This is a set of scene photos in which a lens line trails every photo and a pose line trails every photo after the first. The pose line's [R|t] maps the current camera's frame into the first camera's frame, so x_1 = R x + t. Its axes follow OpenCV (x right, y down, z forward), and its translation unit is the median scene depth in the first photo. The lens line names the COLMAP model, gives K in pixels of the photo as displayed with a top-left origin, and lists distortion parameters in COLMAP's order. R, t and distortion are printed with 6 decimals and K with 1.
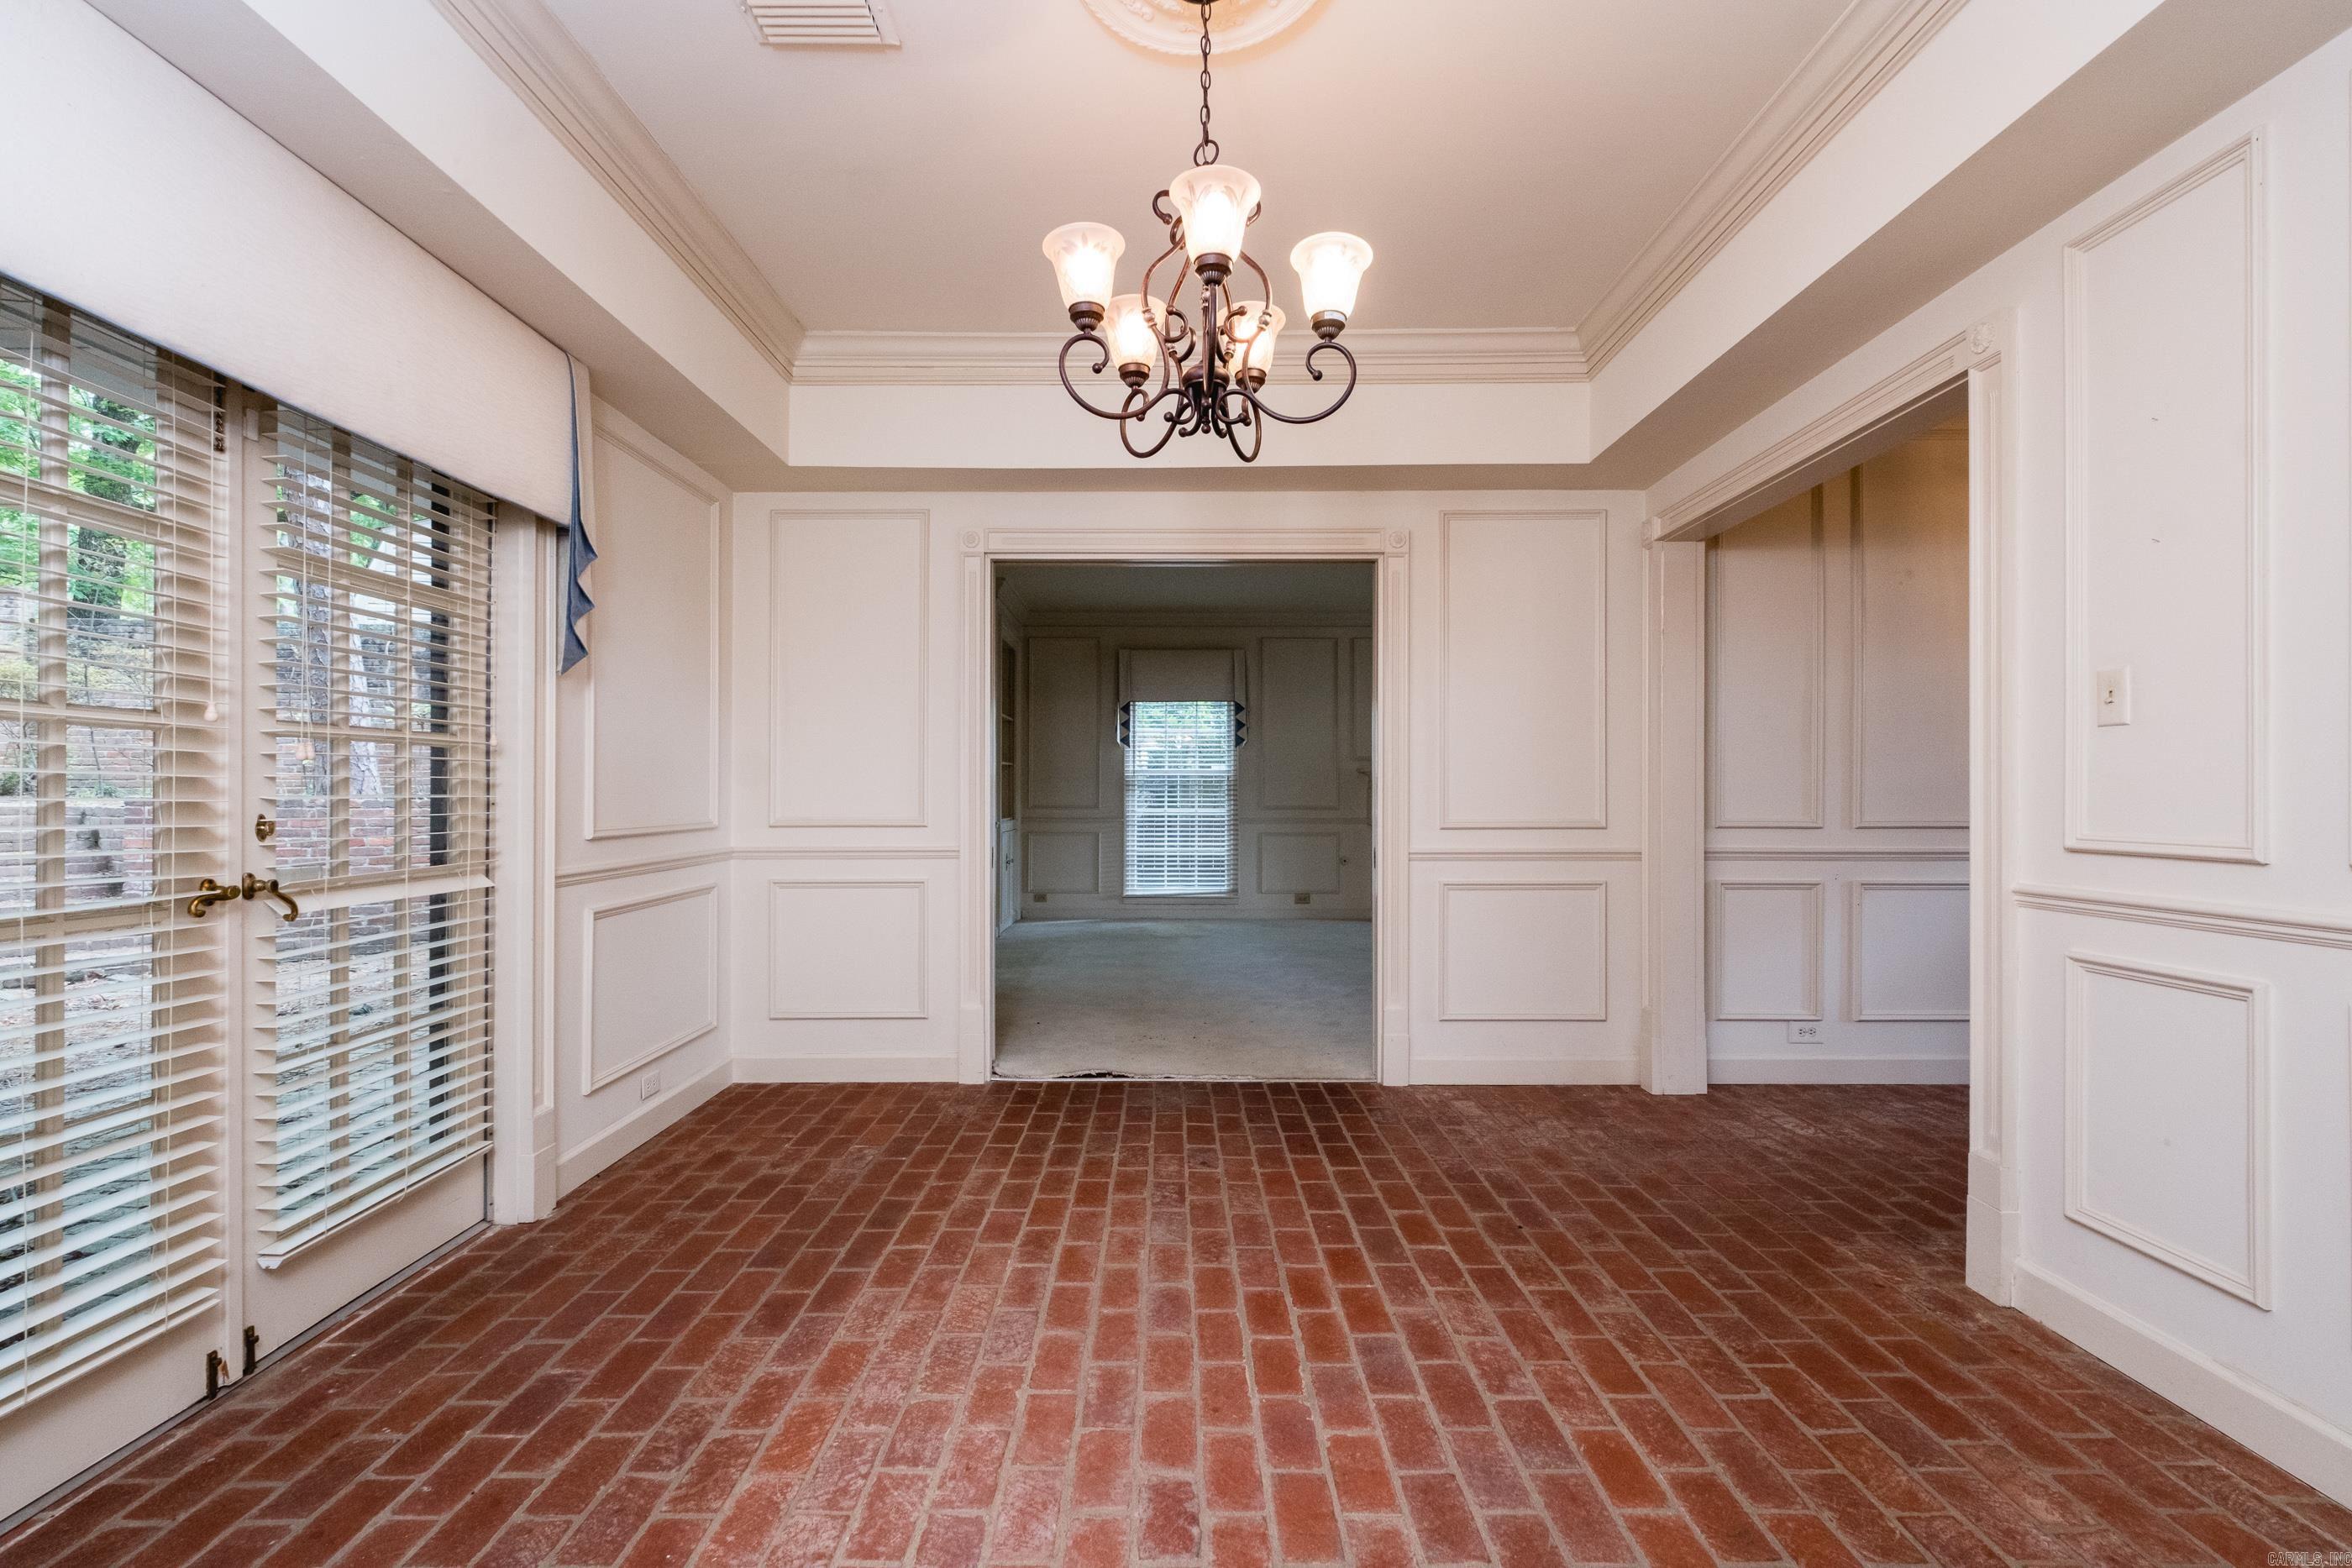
lens RADIAL K [[1031.3, 0, 1172.0], [0, 1031.3, 791.3], [0, 0, 1]] dist [0.002682, -0.002895]
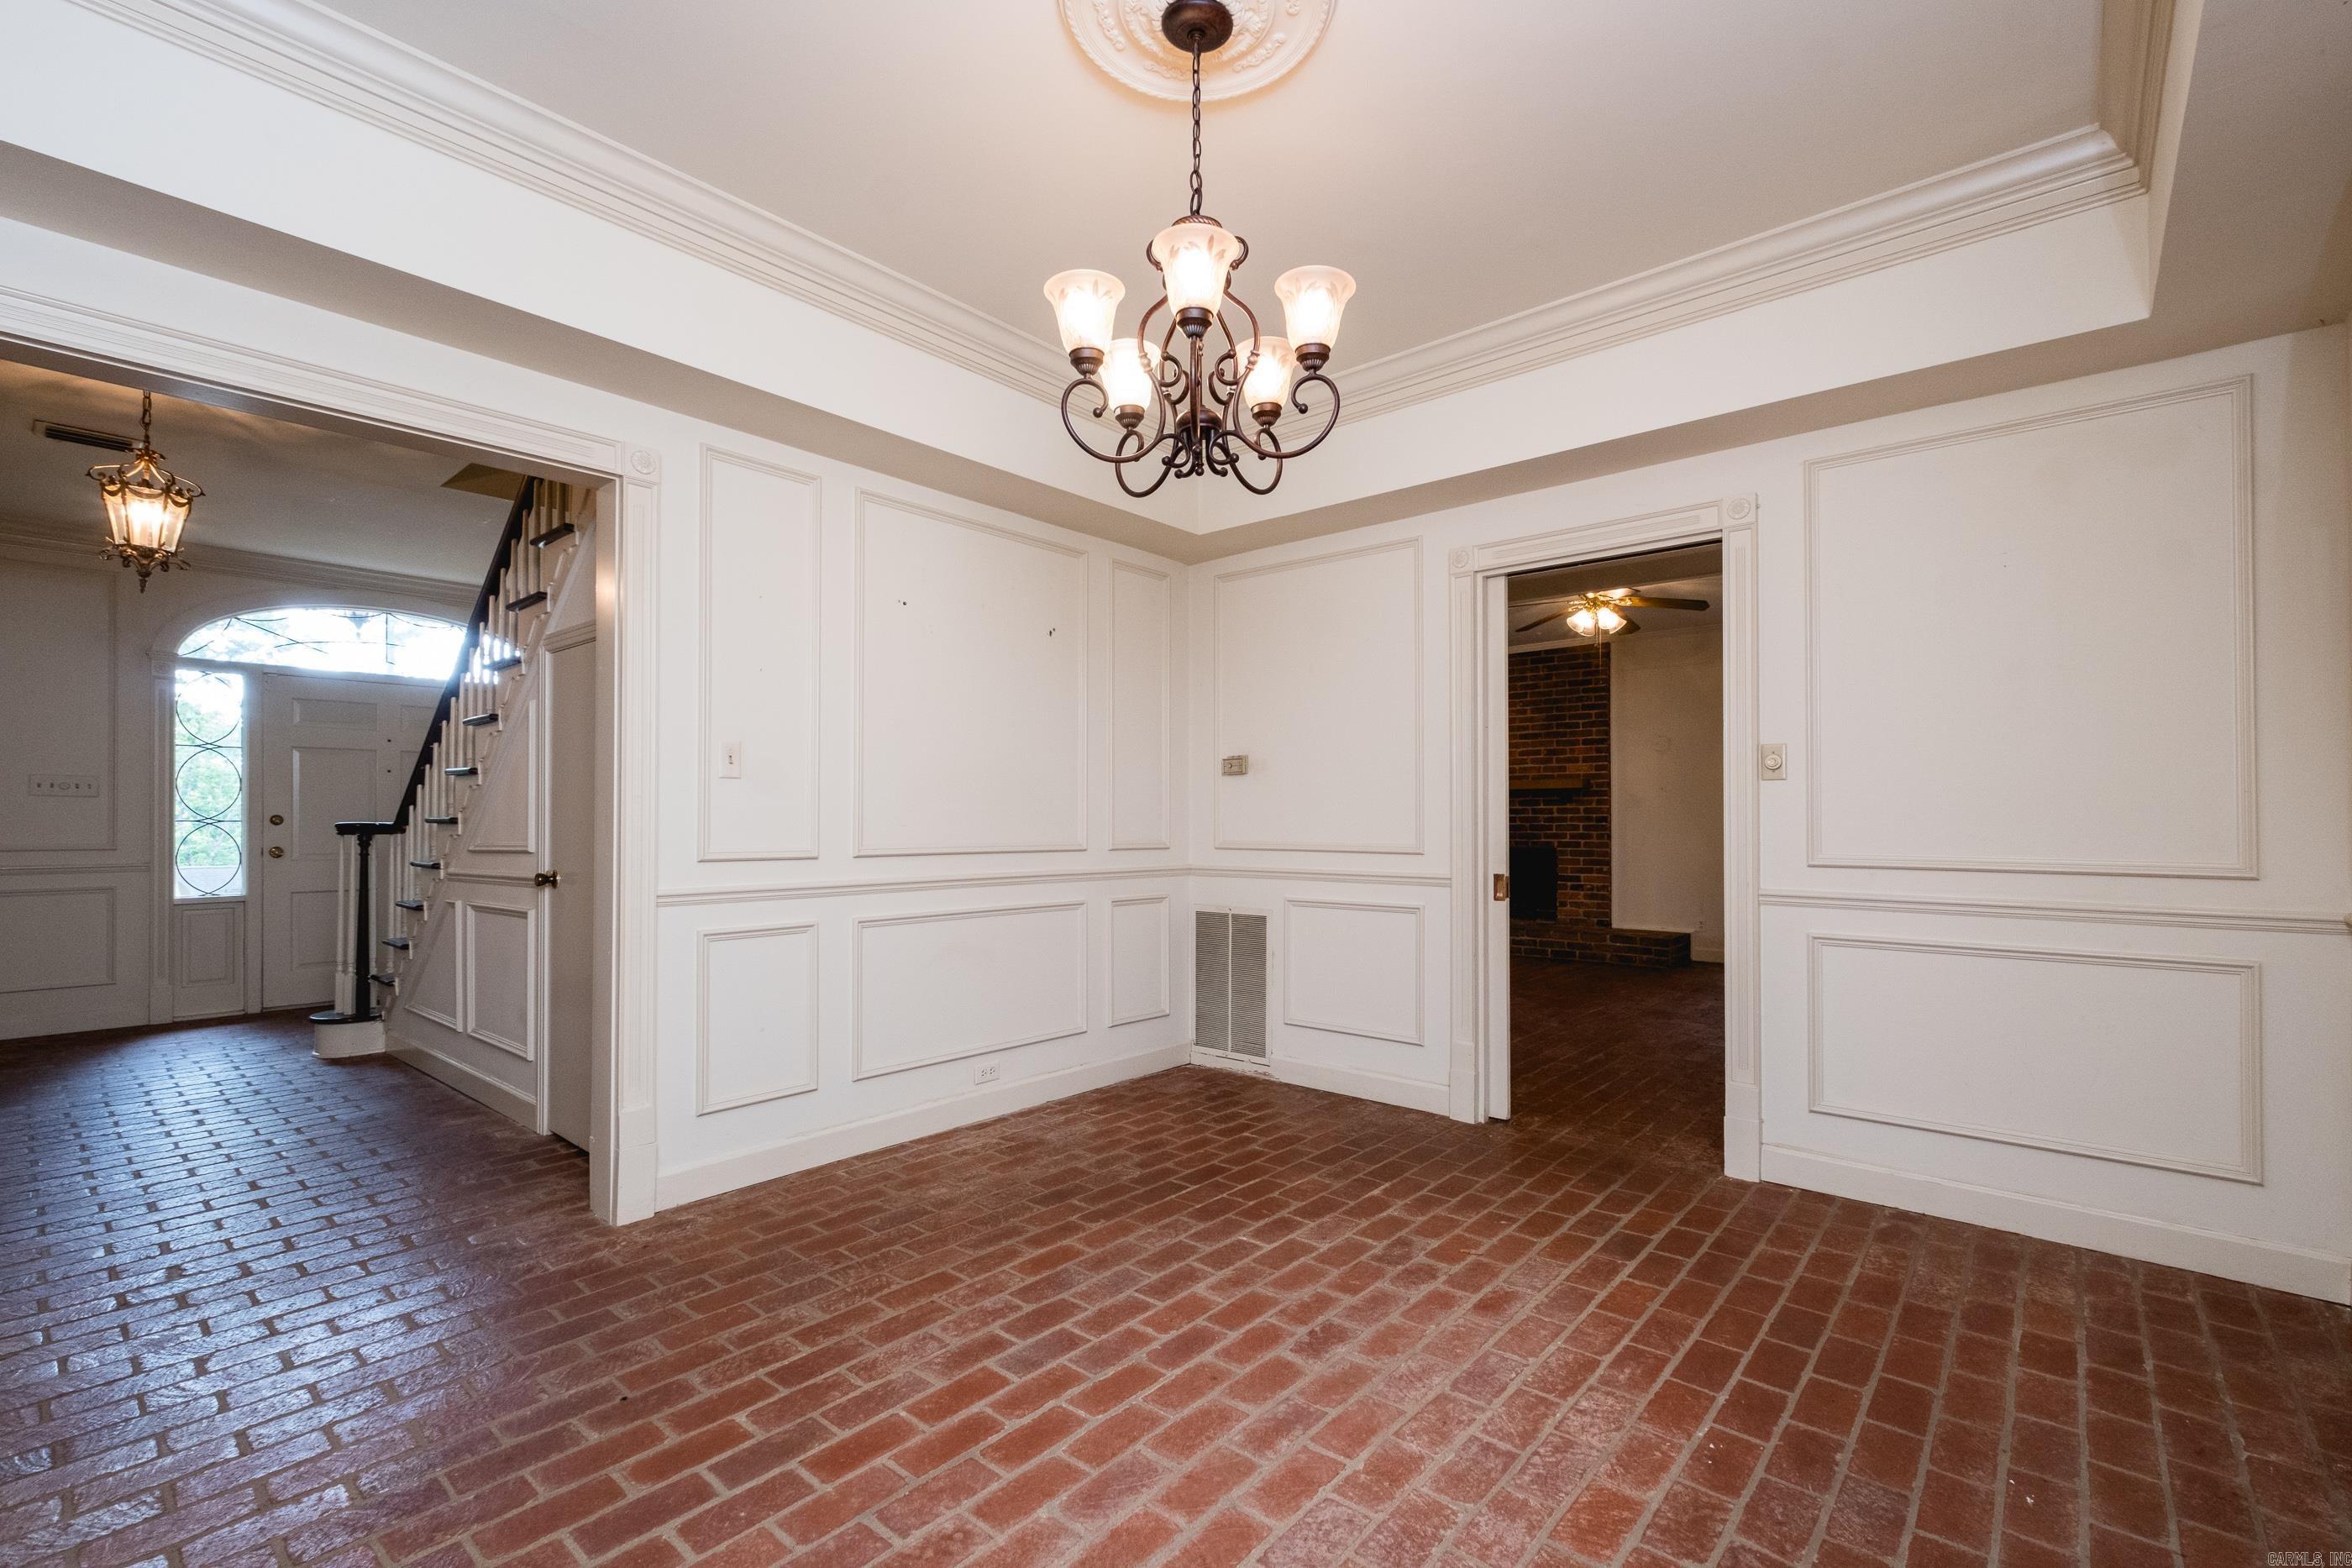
lens RADIAL K [[1031.3, 0, 1176.1], [0, 1031.3, 805.5], [0, 0, 1]] dist [0.002682, -0.002895]
pose [[-0.755712, 0.010653, 0.654817, -0.594248], [0.000030, 0.999868, -0.016231, 0.006332], [-0.654904, -0.012246, -0.755613, 1.695038]]
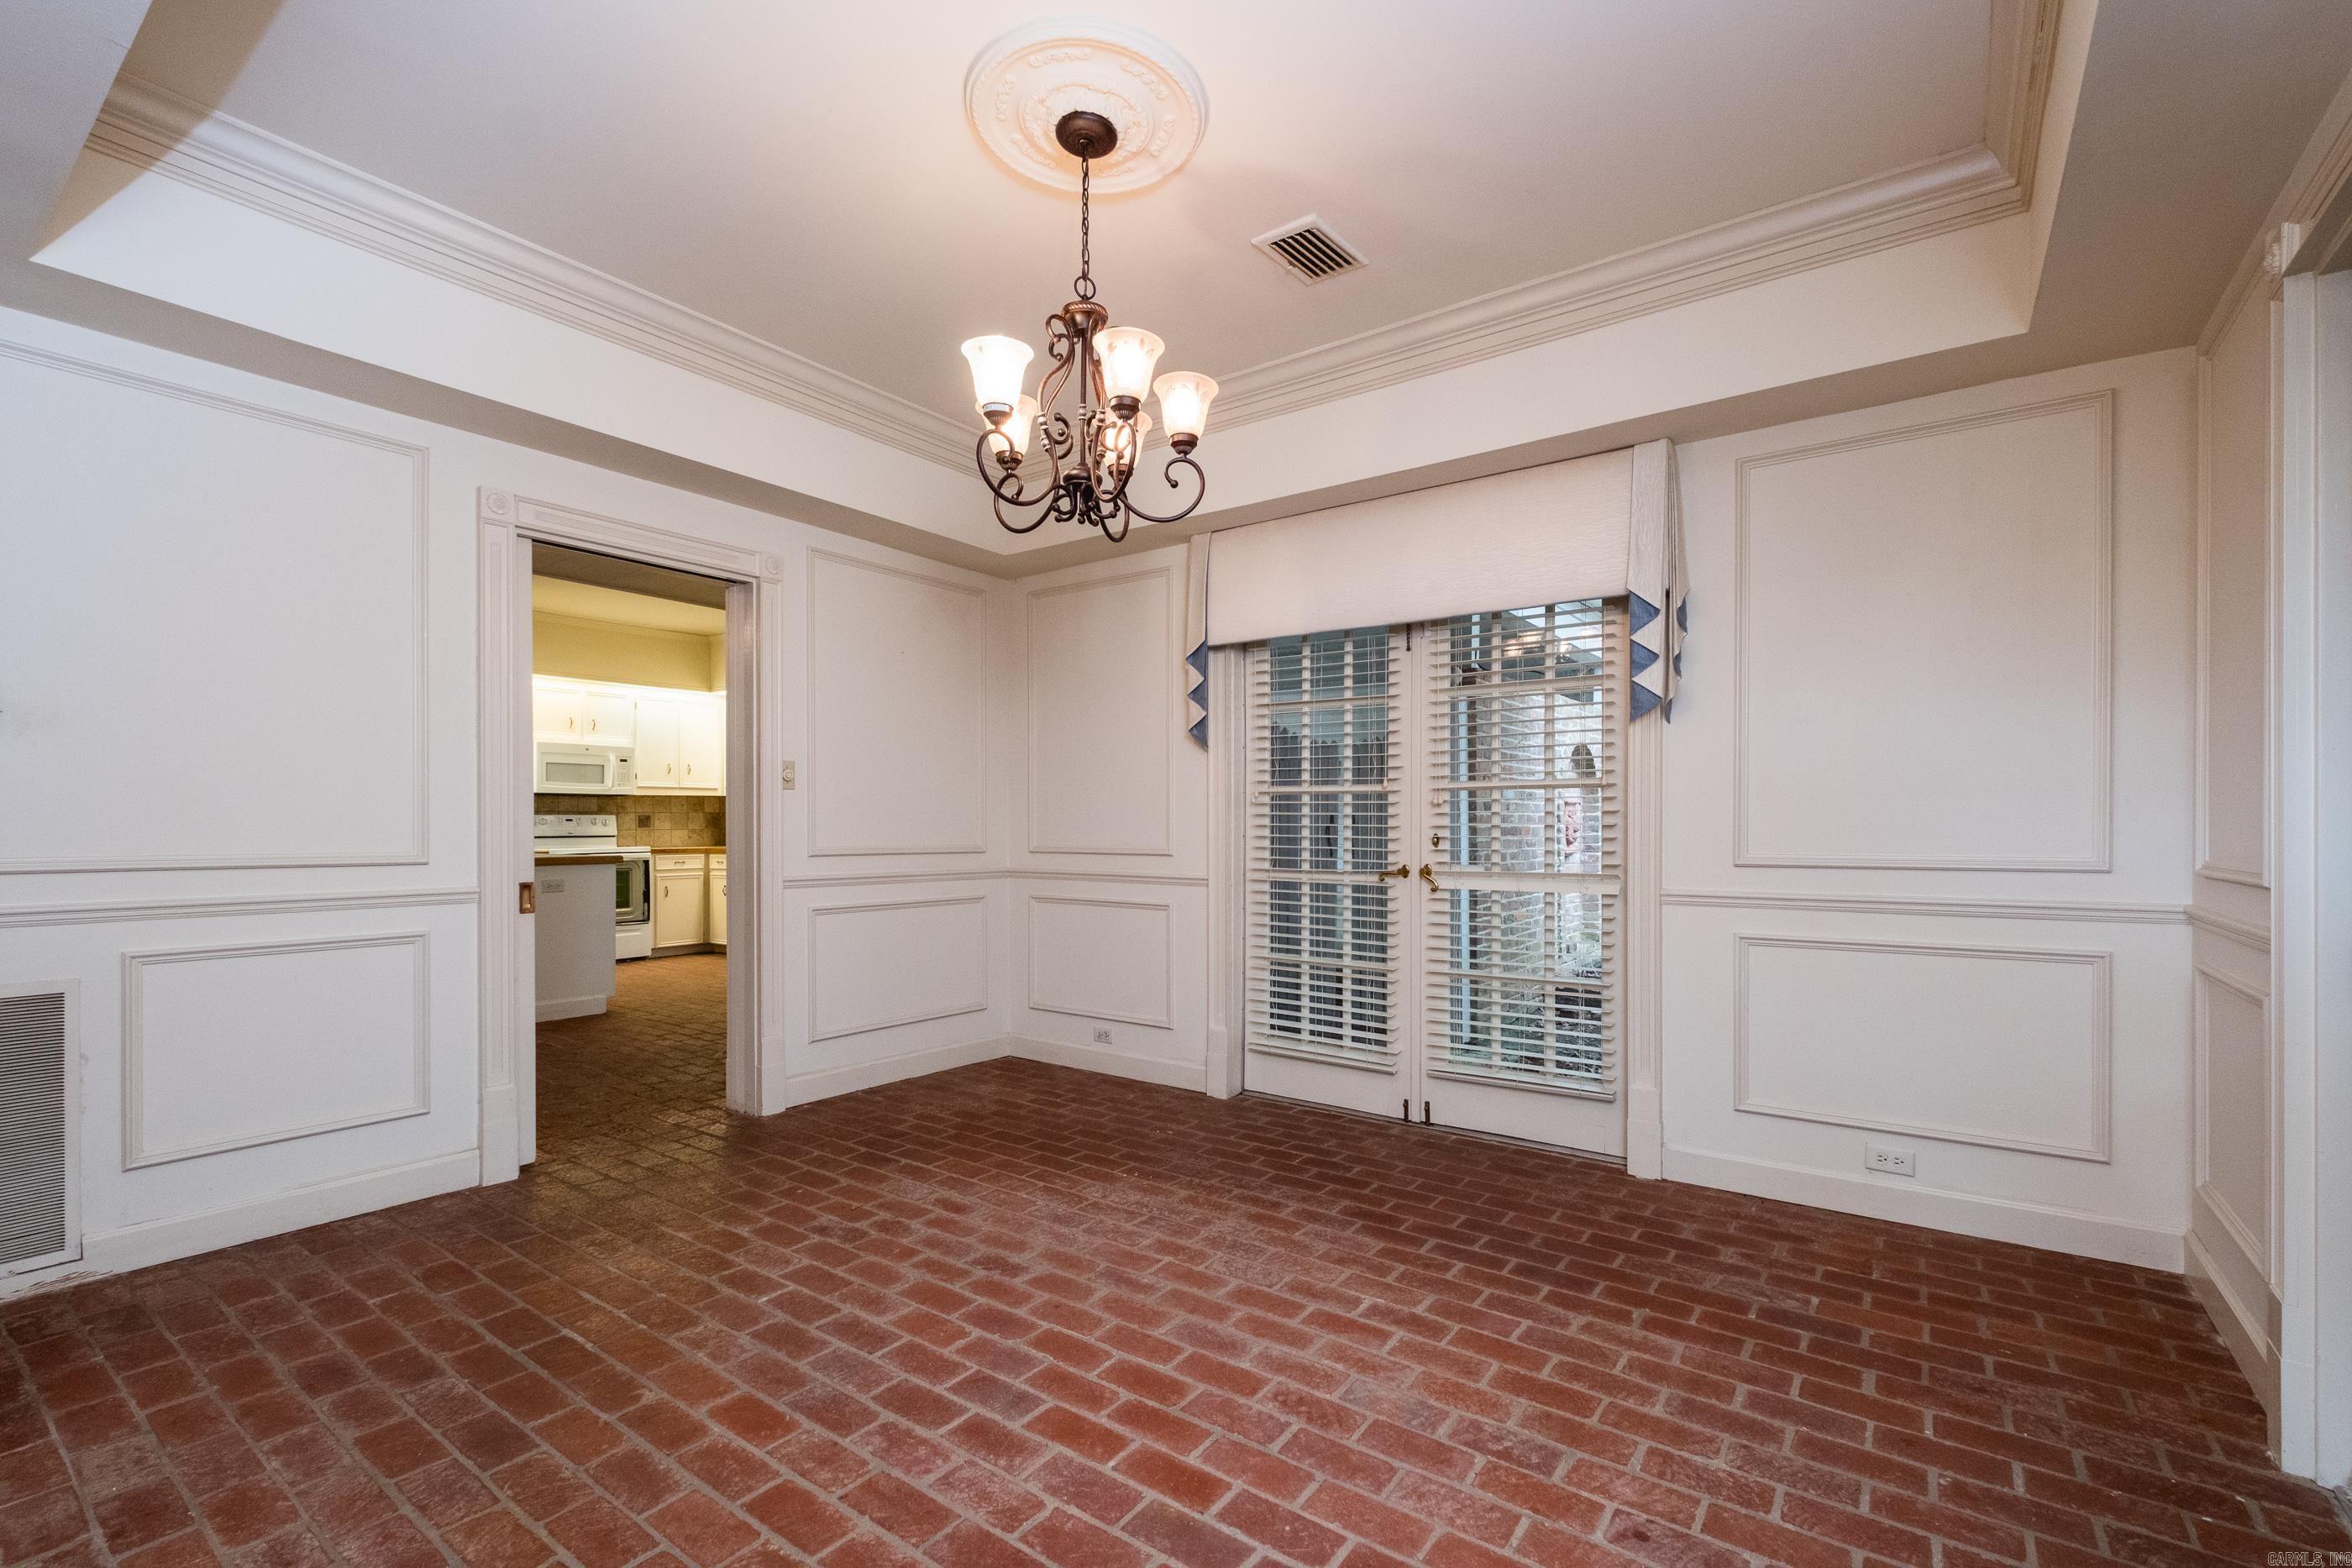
lens RADIAL K [[1031.3, 0, 1189.8], [0, 1031.3, 817.7], [0, 0, 1]] dist [0.002682, -0.002895]
pose [[-0.580933, -0.001305, -0.813950, 0.896024], [0.001611, 0.999995, -0.002753, -0.001568], [0.813949, -0.002911, -0.580928, 1.705716]]
